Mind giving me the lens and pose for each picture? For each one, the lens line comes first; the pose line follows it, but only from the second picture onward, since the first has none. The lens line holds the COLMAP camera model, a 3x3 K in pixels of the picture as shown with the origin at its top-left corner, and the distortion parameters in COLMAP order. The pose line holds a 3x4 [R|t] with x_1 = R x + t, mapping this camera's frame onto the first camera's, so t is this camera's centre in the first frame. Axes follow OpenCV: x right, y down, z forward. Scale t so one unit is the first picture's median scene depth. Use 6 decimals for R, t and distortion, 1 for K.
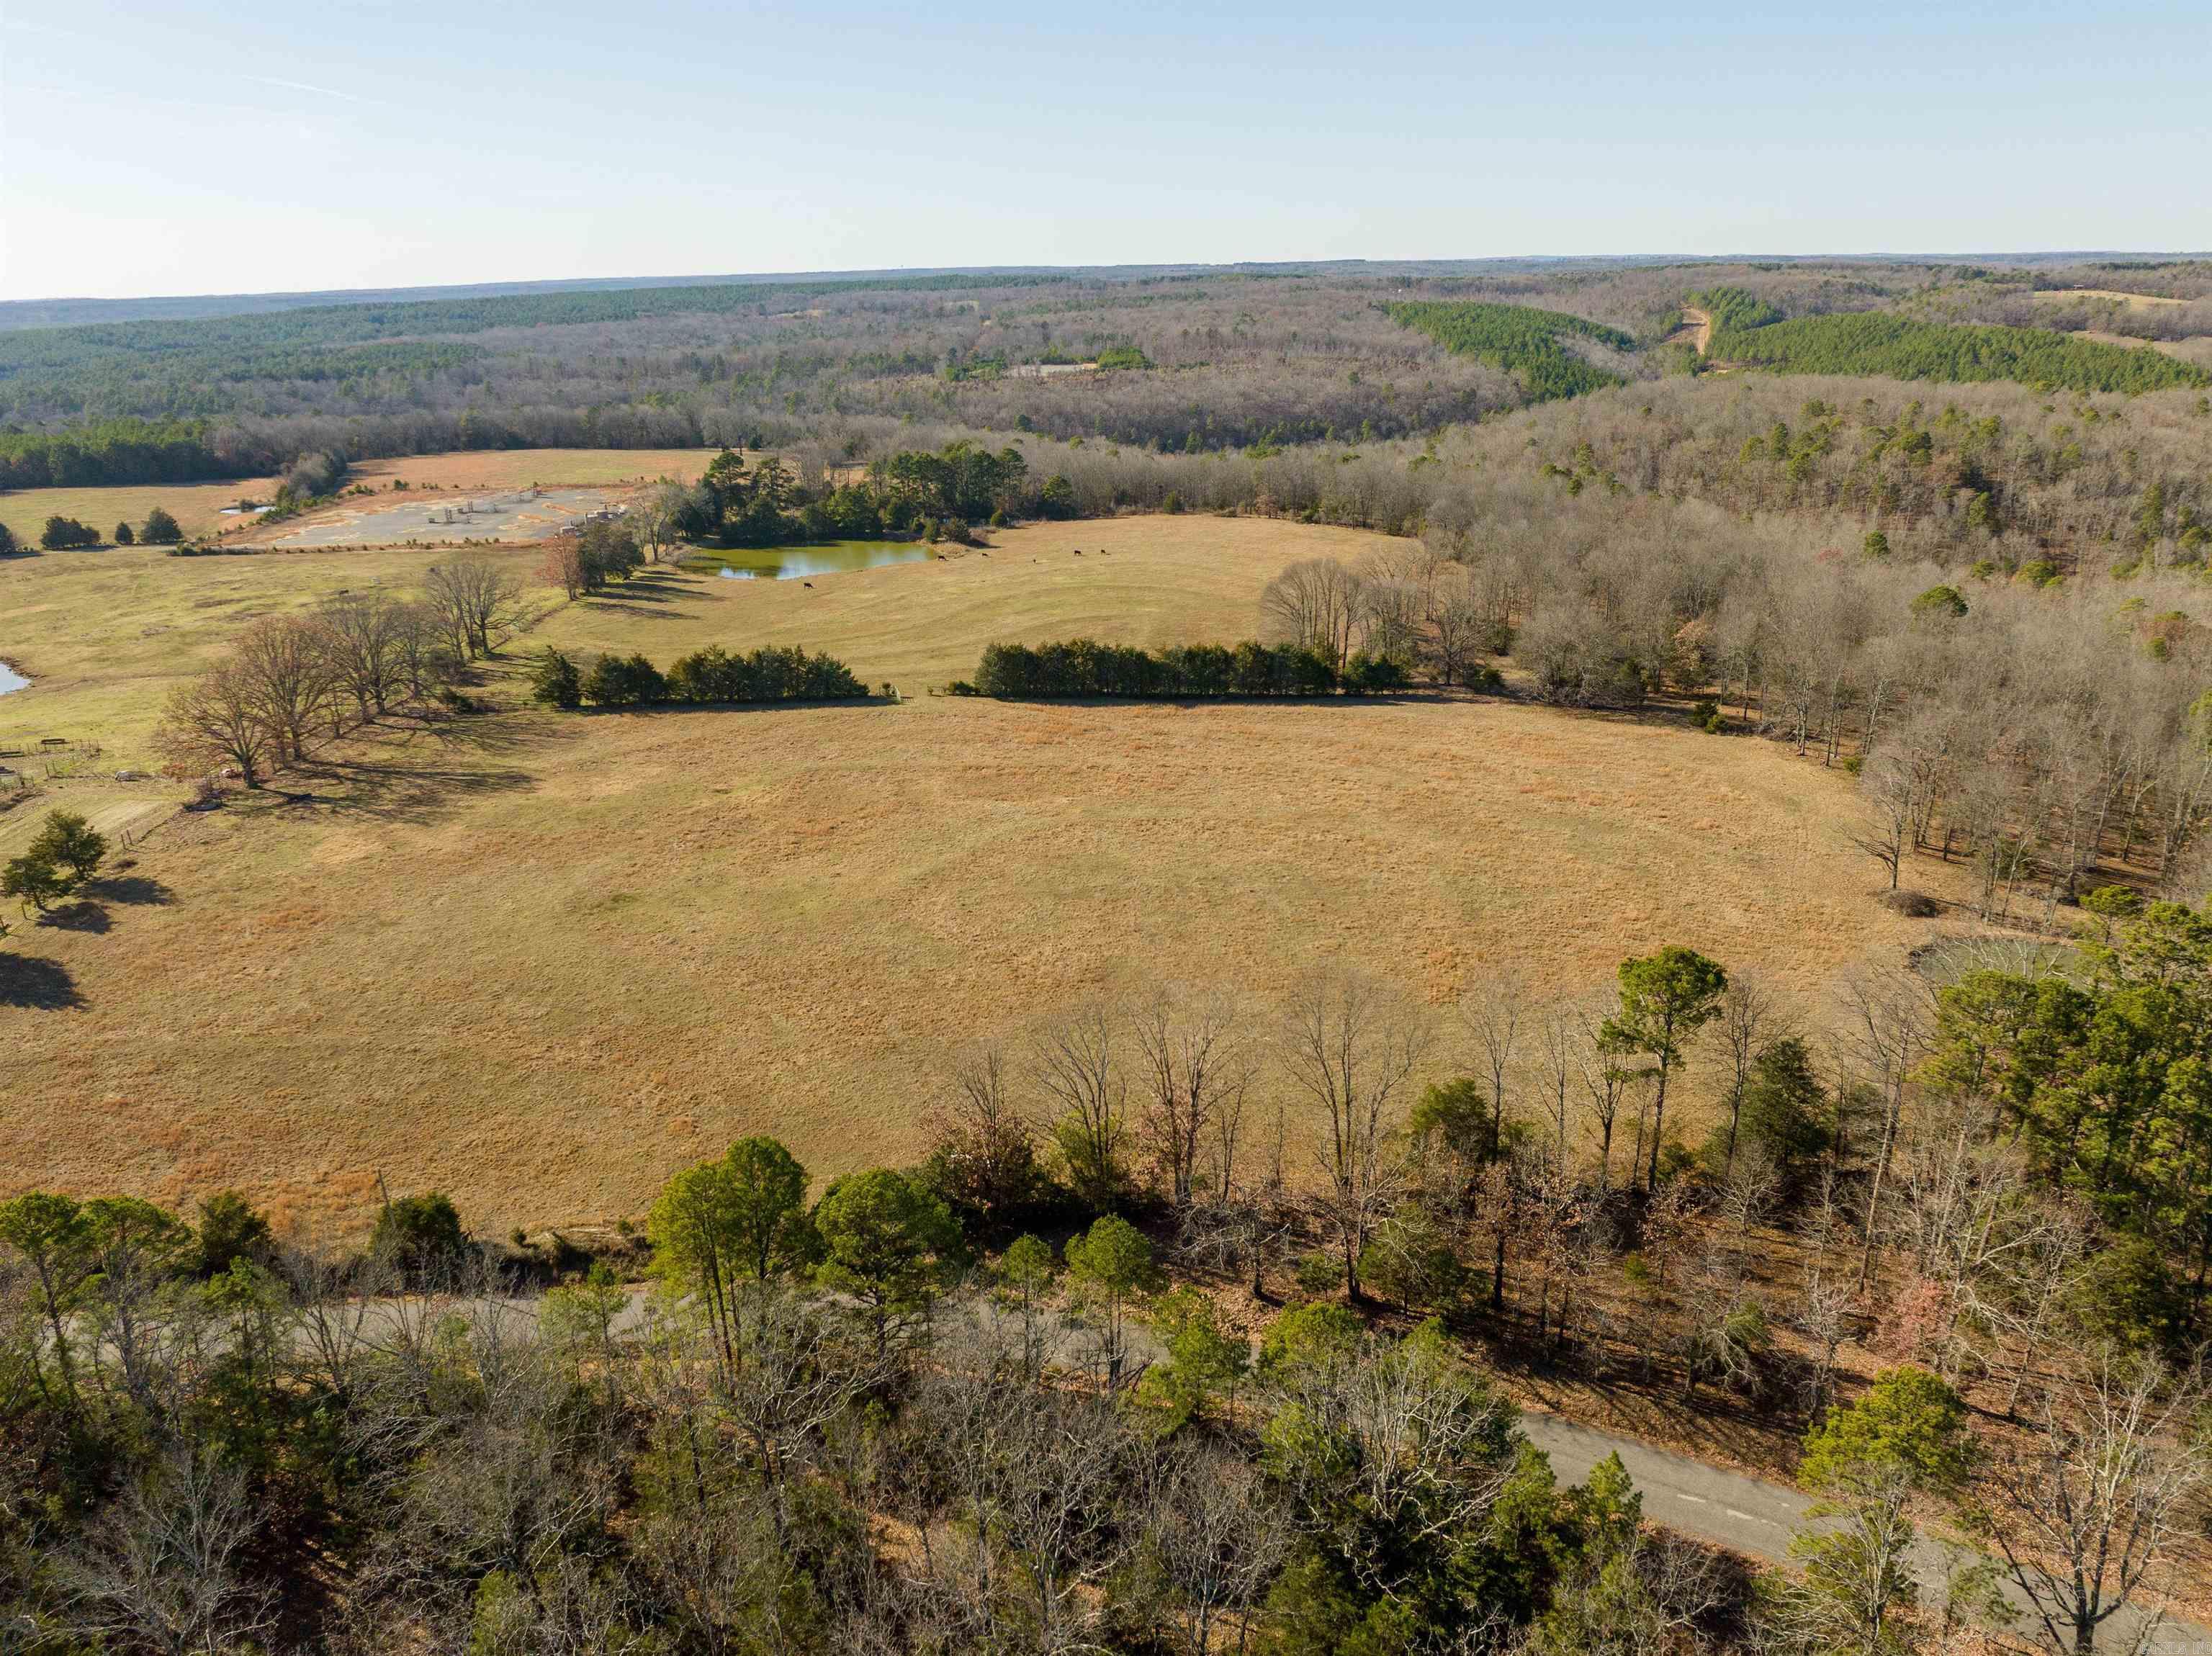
lens RADIAL K [[1564.1, 0, 1101.3], [0, 1564.1, 827.5], [0, 0, 1]] dist [-0.044877, 0.015144]
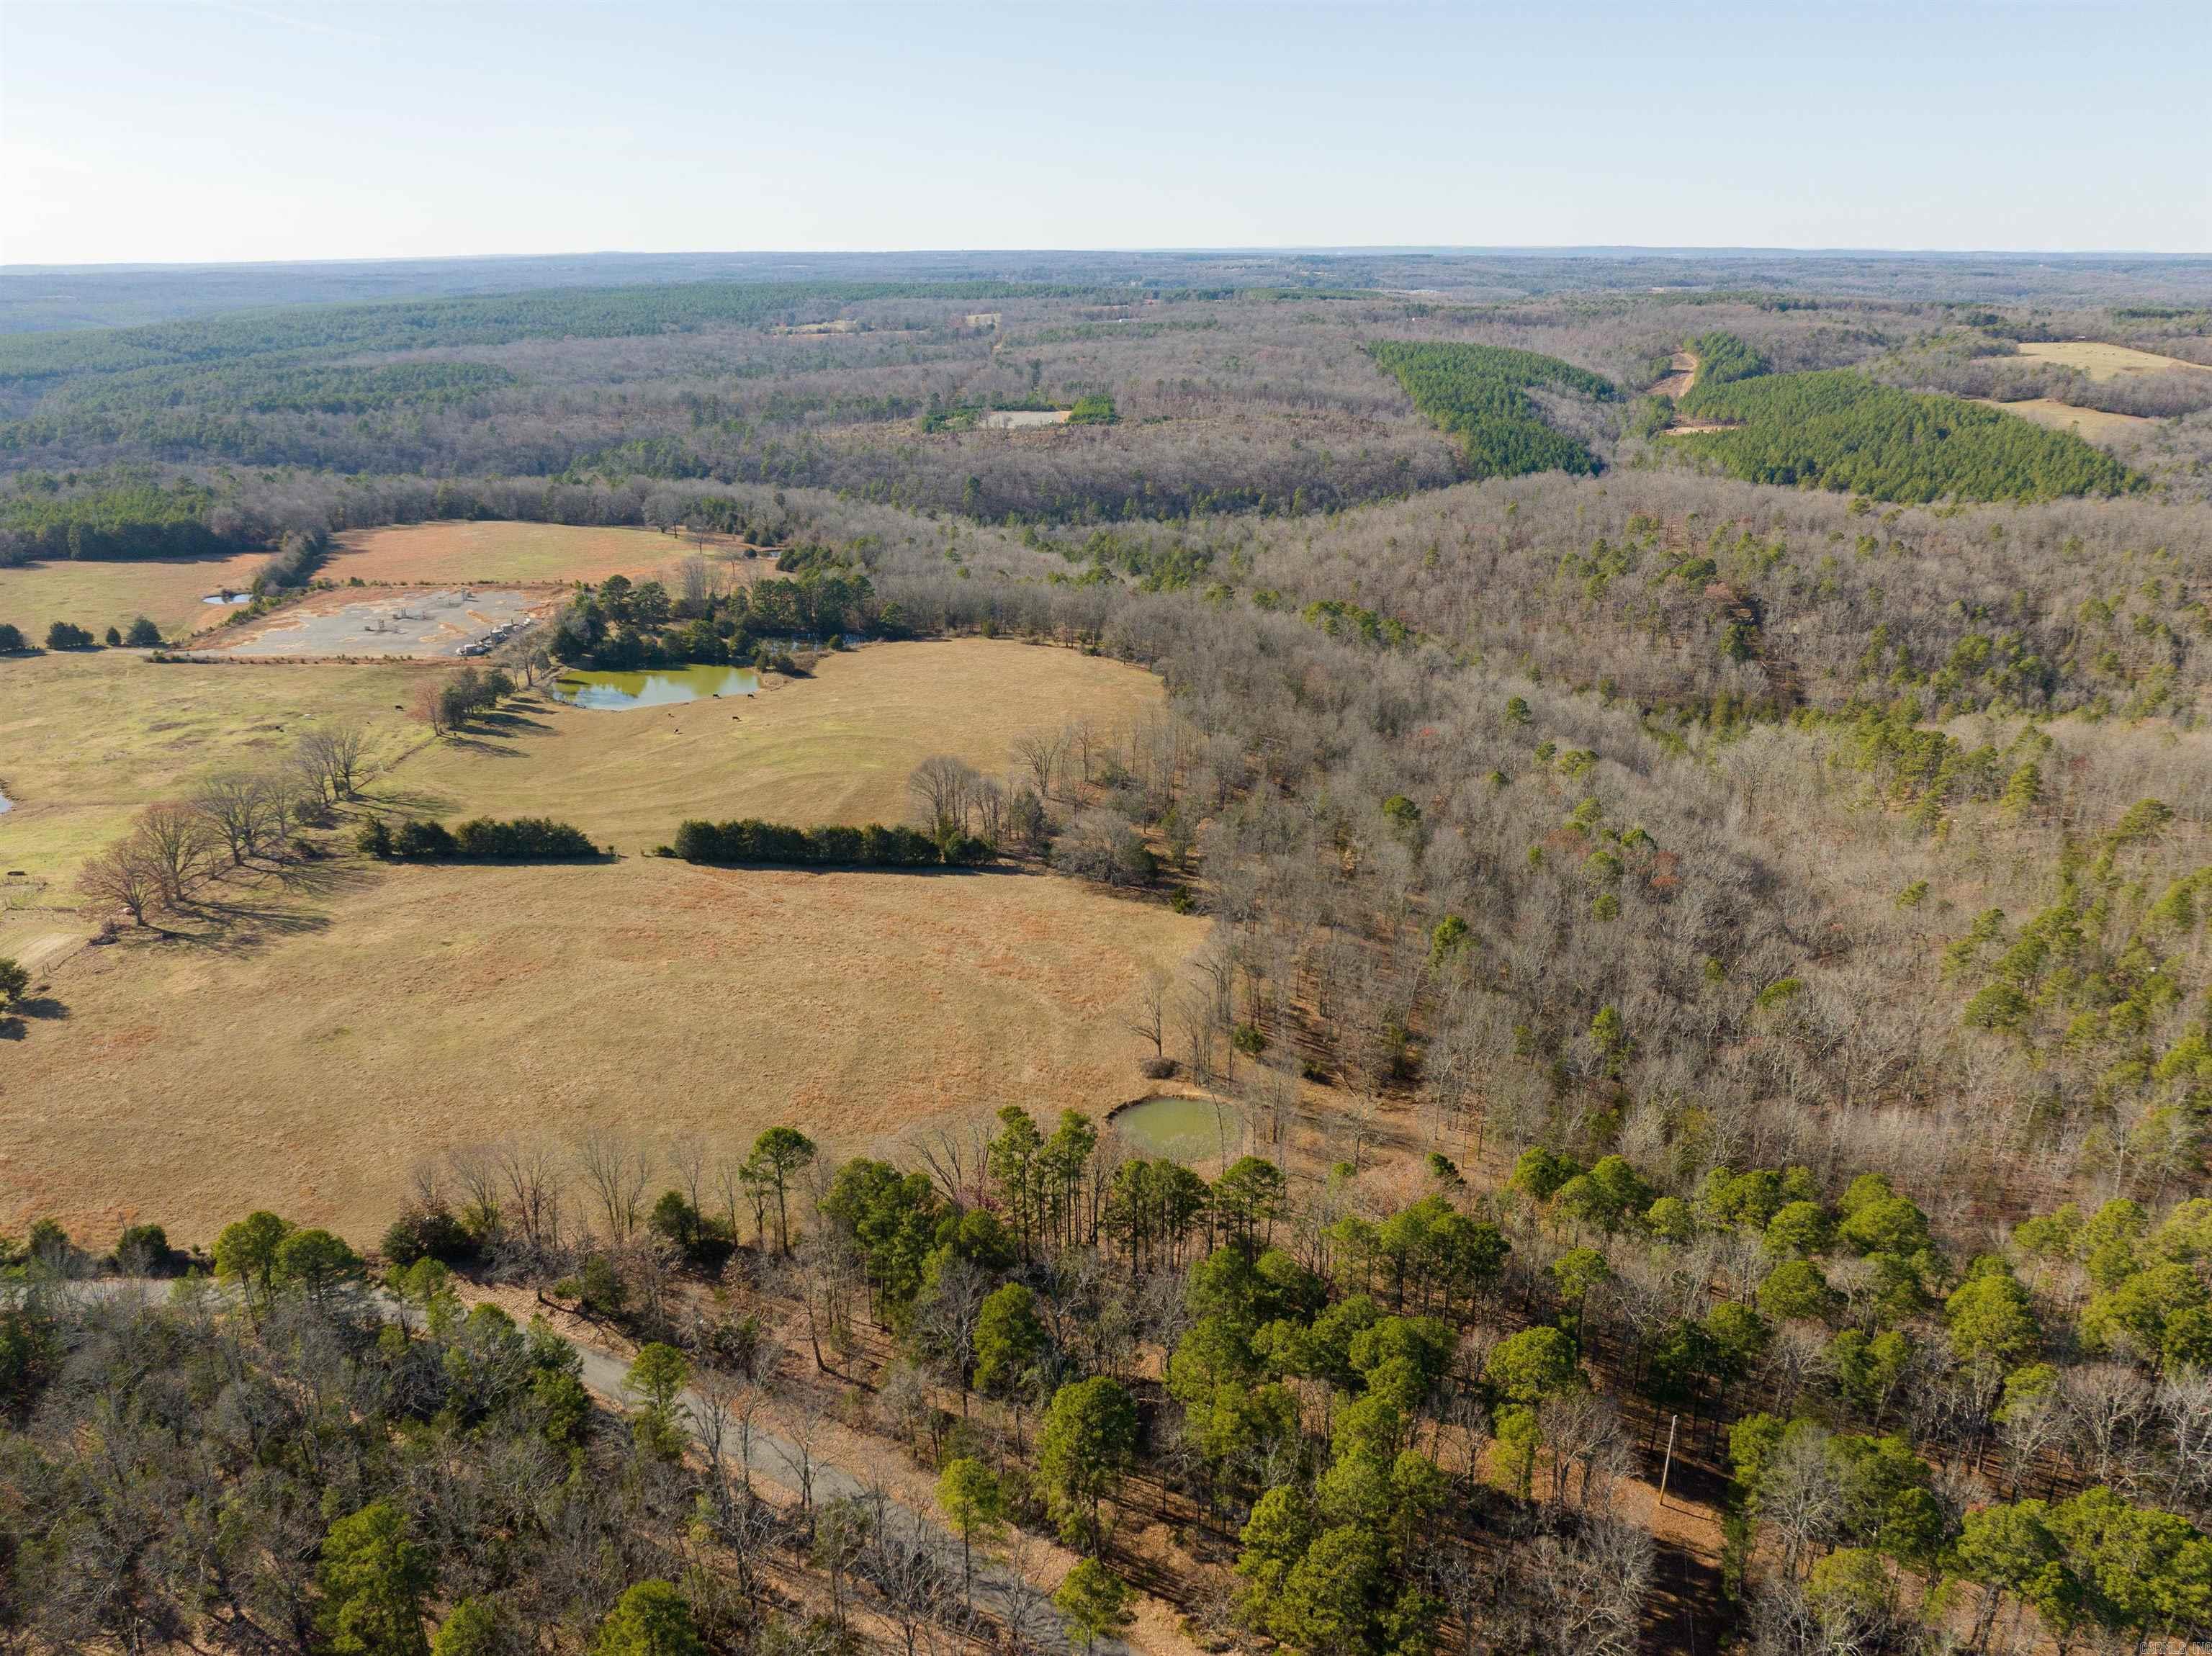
lens RADIAL K [[1611.2, 0, 1099.5], [0, 1611.2, 825.6], [0, 0, 1]] dist [-0.042126, 0.009416]
pose [[0.998763, 0.031545, -0.038432, 0.202770], [-0.031452, 0.999501, 0.003003, -0.075643], [0.038507, -0.001791, 0.999257, -0.229052]]
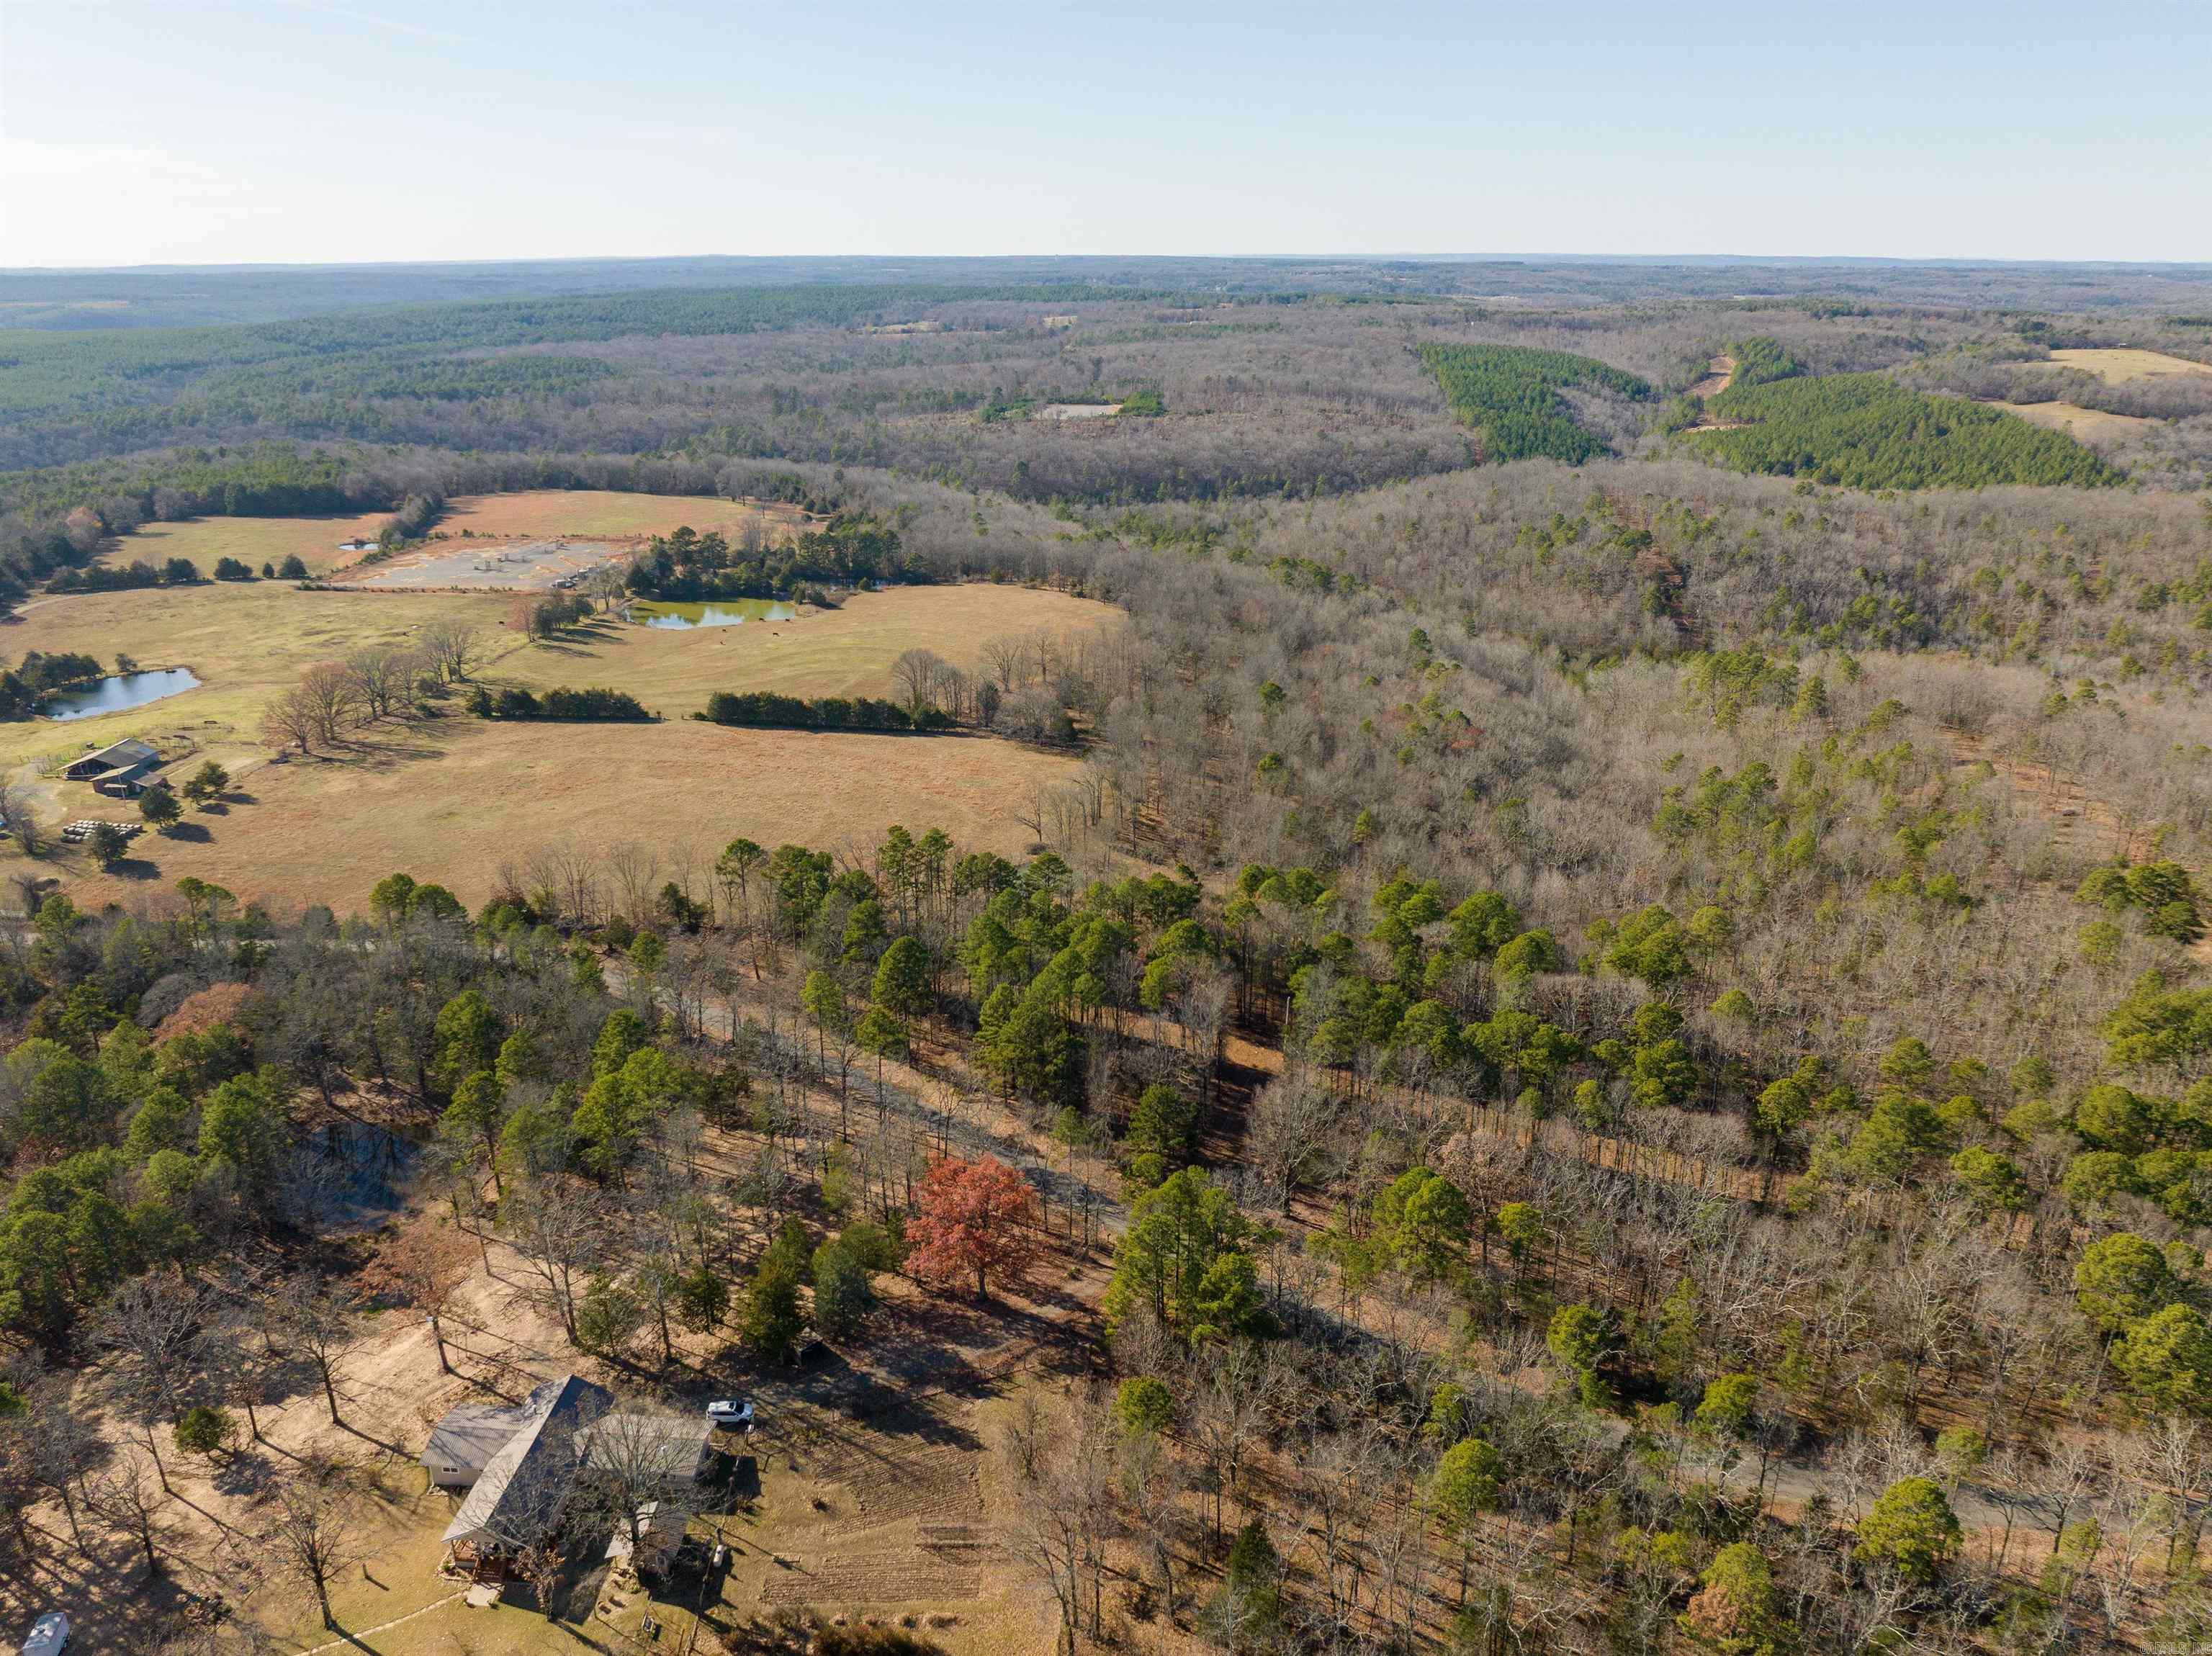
lens RADIAL K [[1607.1, 0, 1099.2], [0, 1607.1, 830.4], [0, 0, 1]] dist [-0.036238, -0.003279]
pose [[0.994232, 0.054535, -0.092356, 0.314926], [-0.054246, 0.998512, 0.005637, 0.003020], [0.092526, -0.000595, 0.995710, -0.448194]]
